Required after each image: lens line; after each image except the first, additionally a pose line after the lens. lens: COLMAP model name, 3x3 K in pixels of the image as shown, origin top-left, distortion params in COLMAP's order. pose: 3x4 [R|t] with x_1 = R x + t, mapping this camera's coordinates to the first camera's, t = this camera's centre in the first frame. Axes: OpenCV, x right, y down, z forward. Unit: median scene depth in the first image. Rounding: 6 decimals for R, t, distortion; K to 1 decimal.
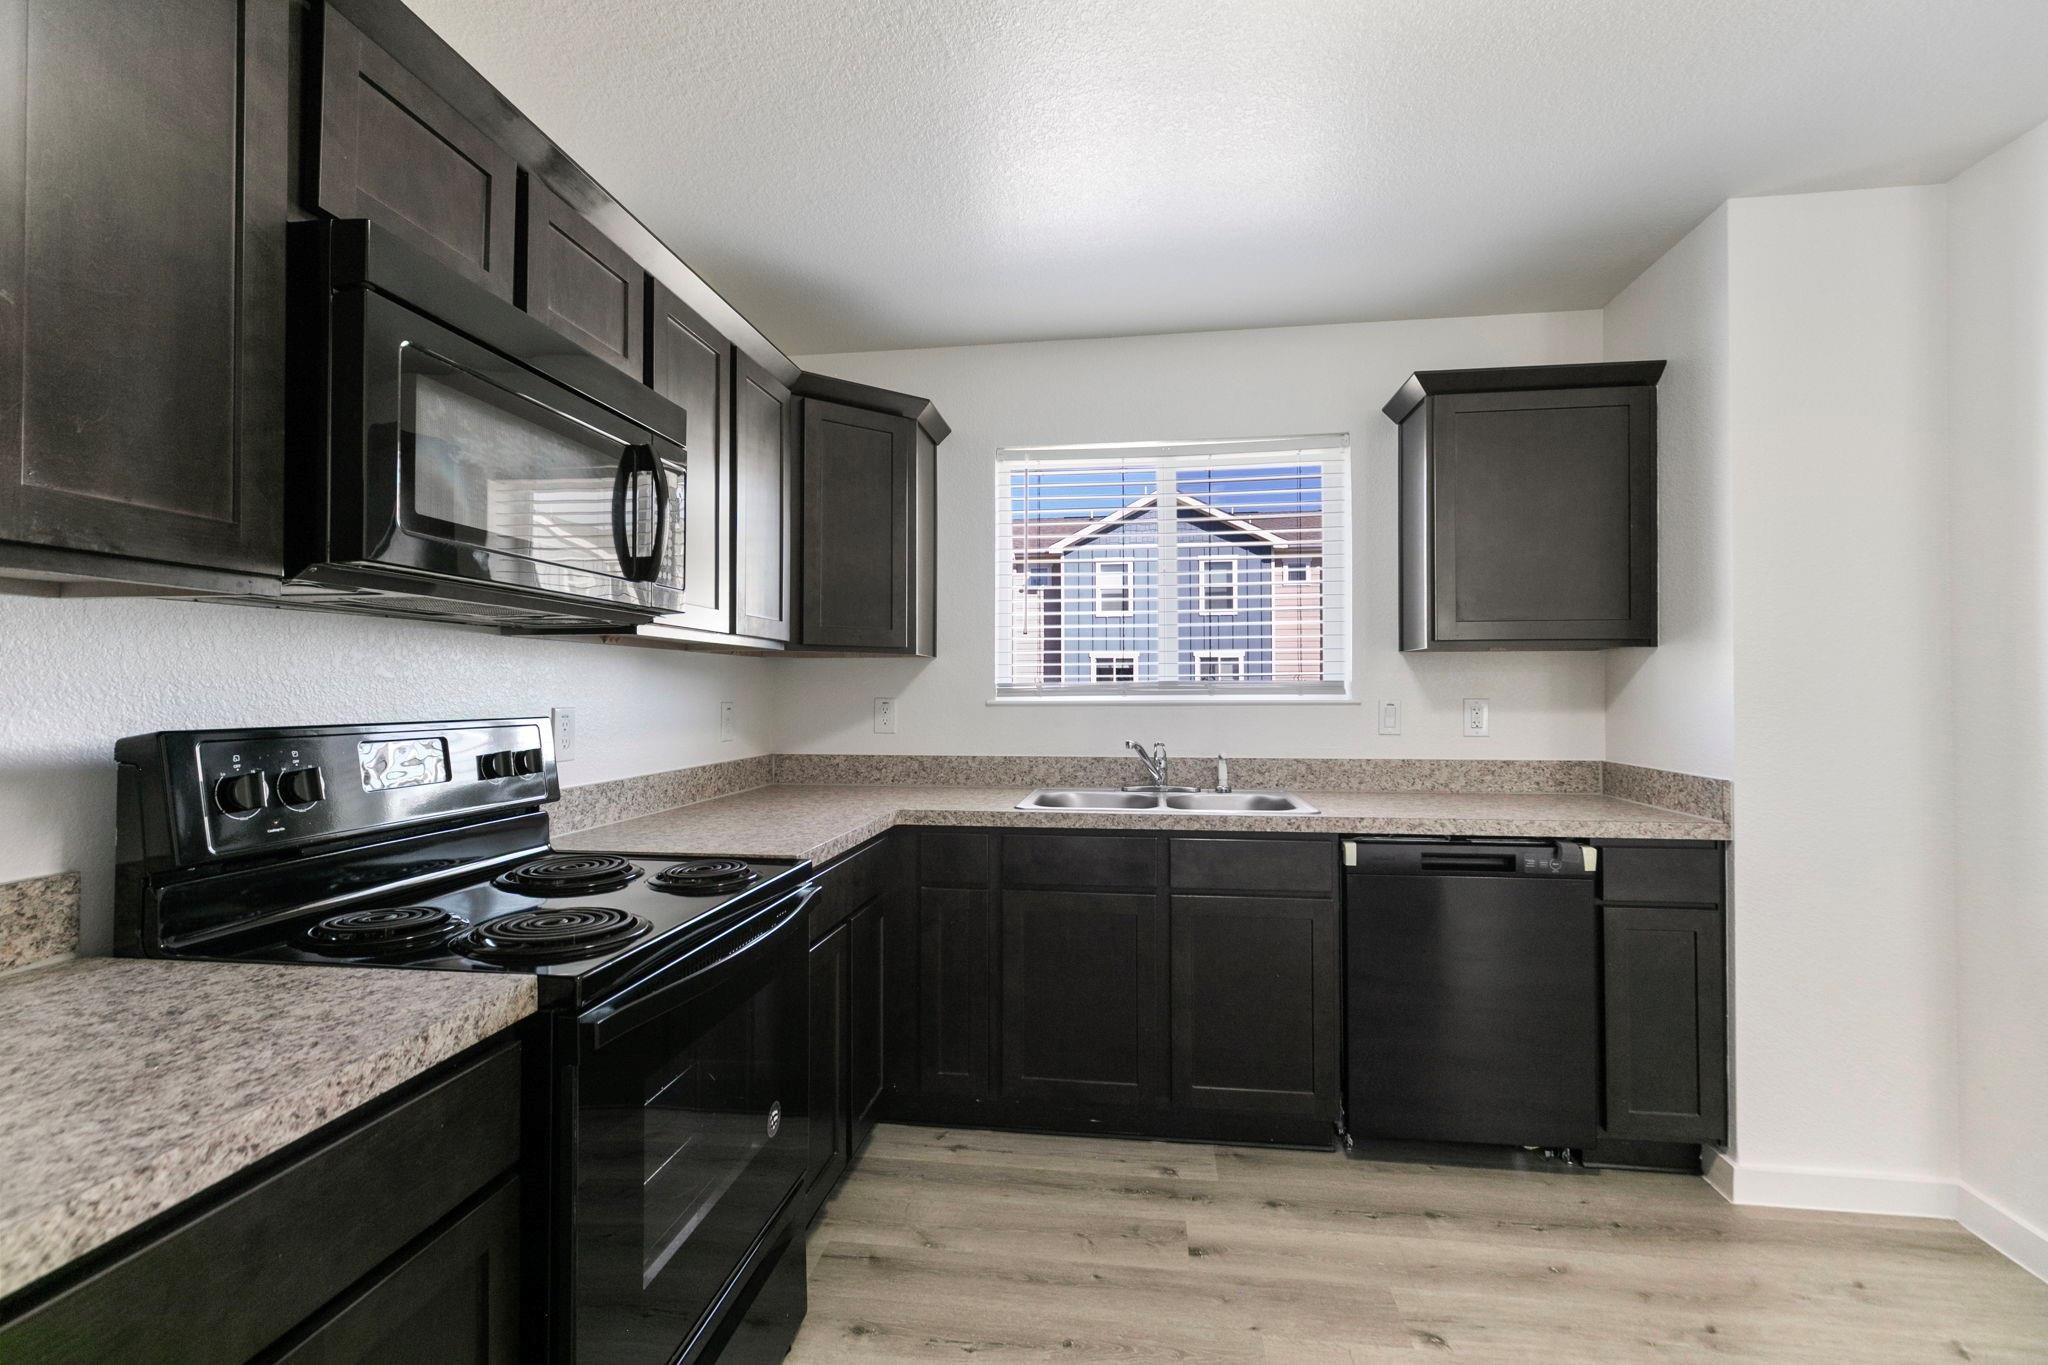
lens RADIAL K [[910.9, 0, 1025.0], [0, 910.9, 681.1], [0, 0, 1]] dist [0.000746, 0.001618]
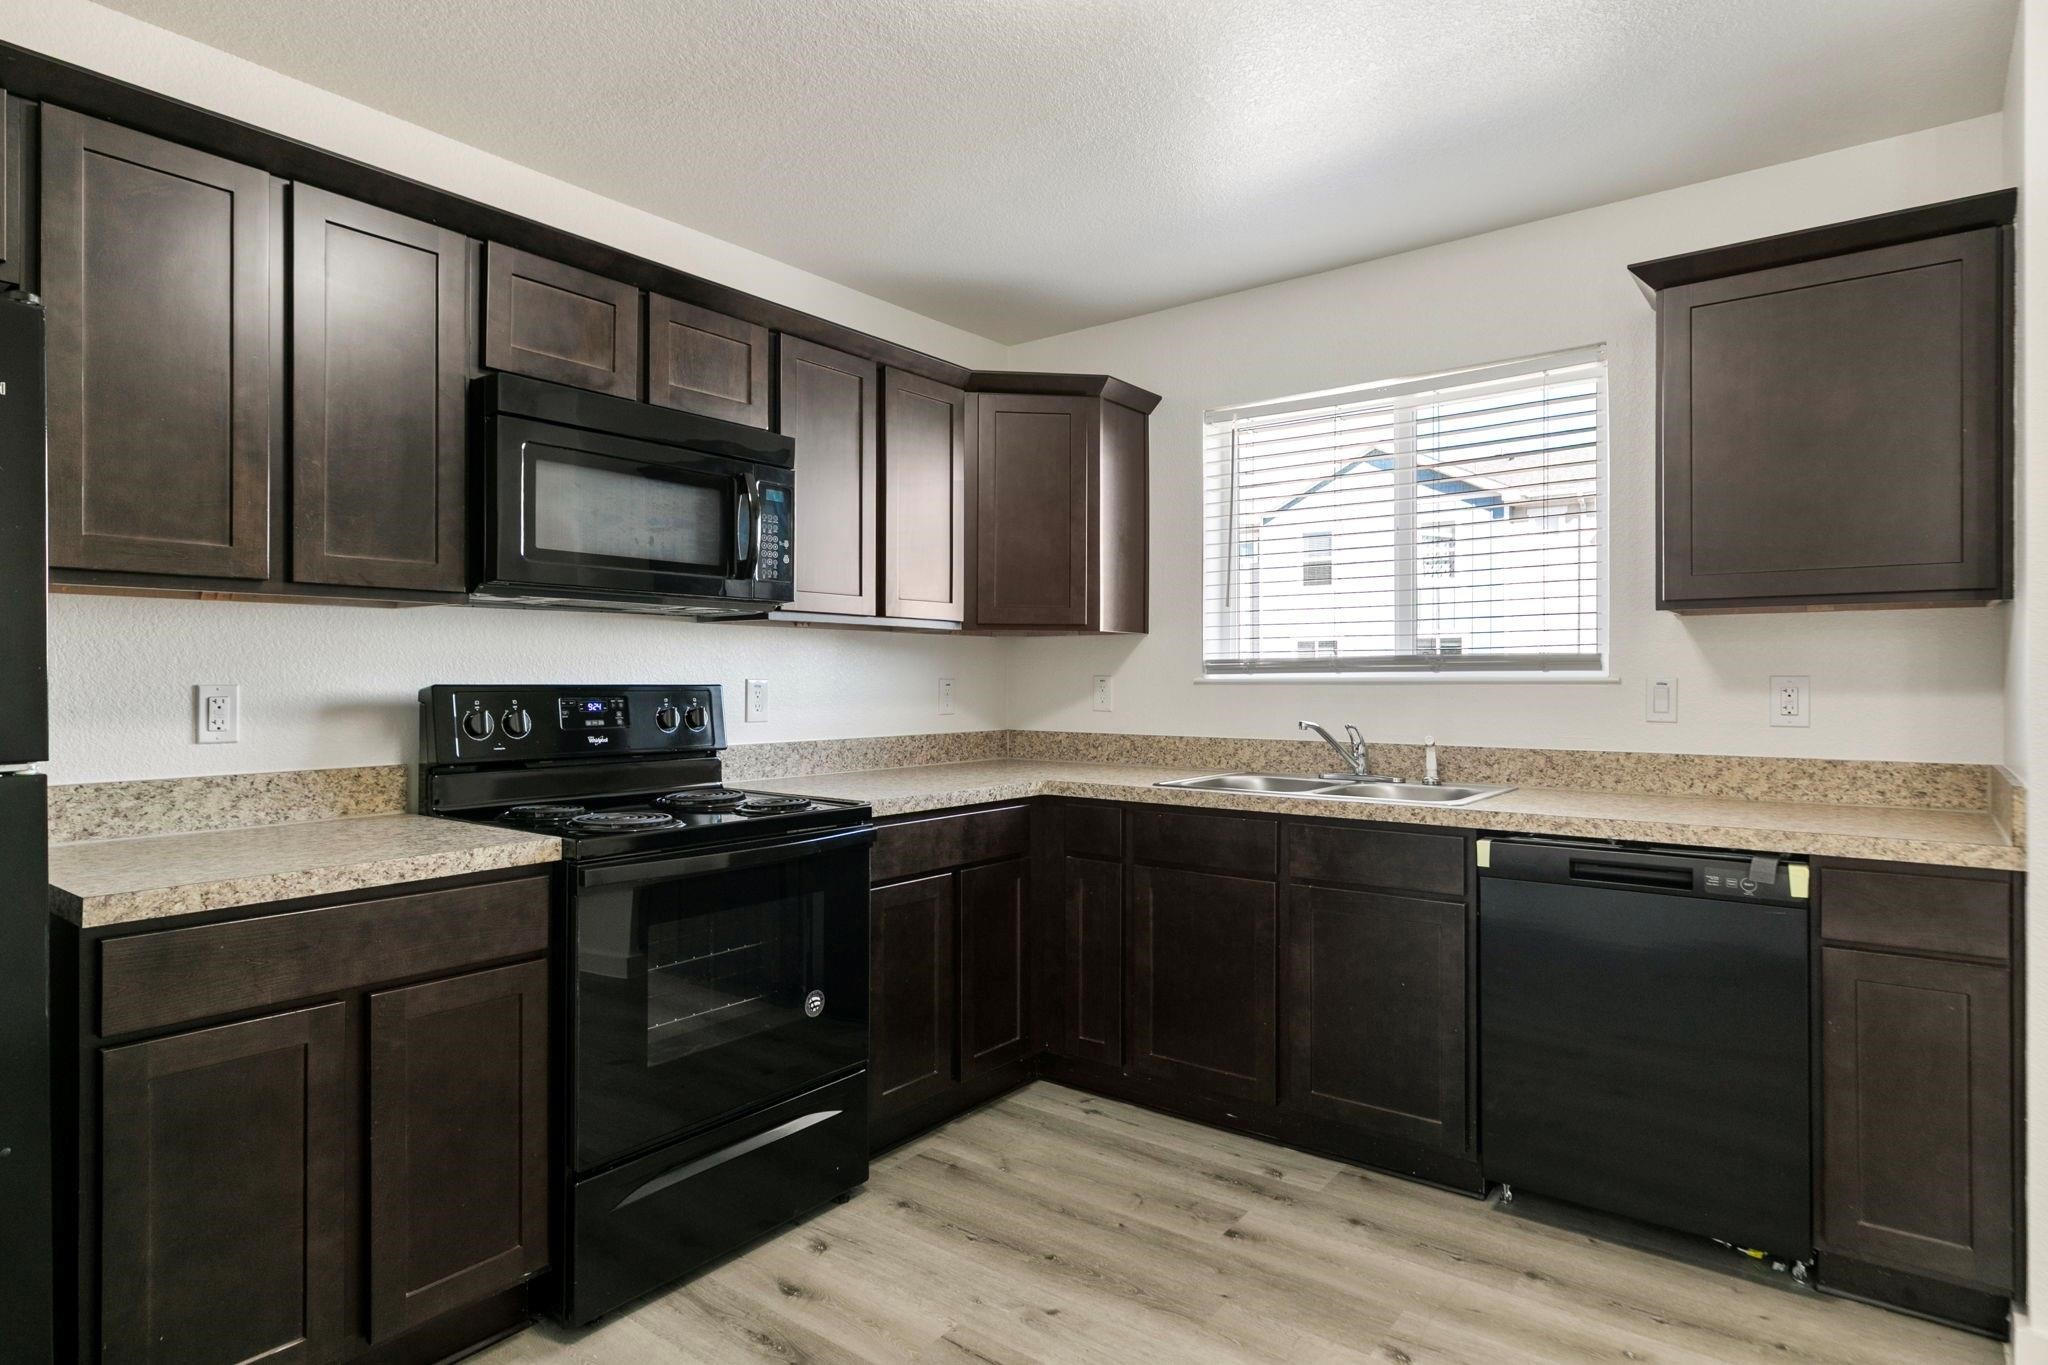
lens RADIAL K [[1108.0, 0, 1024.2], [0, 1108.0, 679.4], [0, 0, 1]] dist [-0.001556, -0.000140]
pose [[0.868563, 0.001868, -0.495575, 0.495865], [0.003506, 0.999945, 0.009914, 0.013594], [0.495566, -0.010348, 0.868509, -0.120655]]
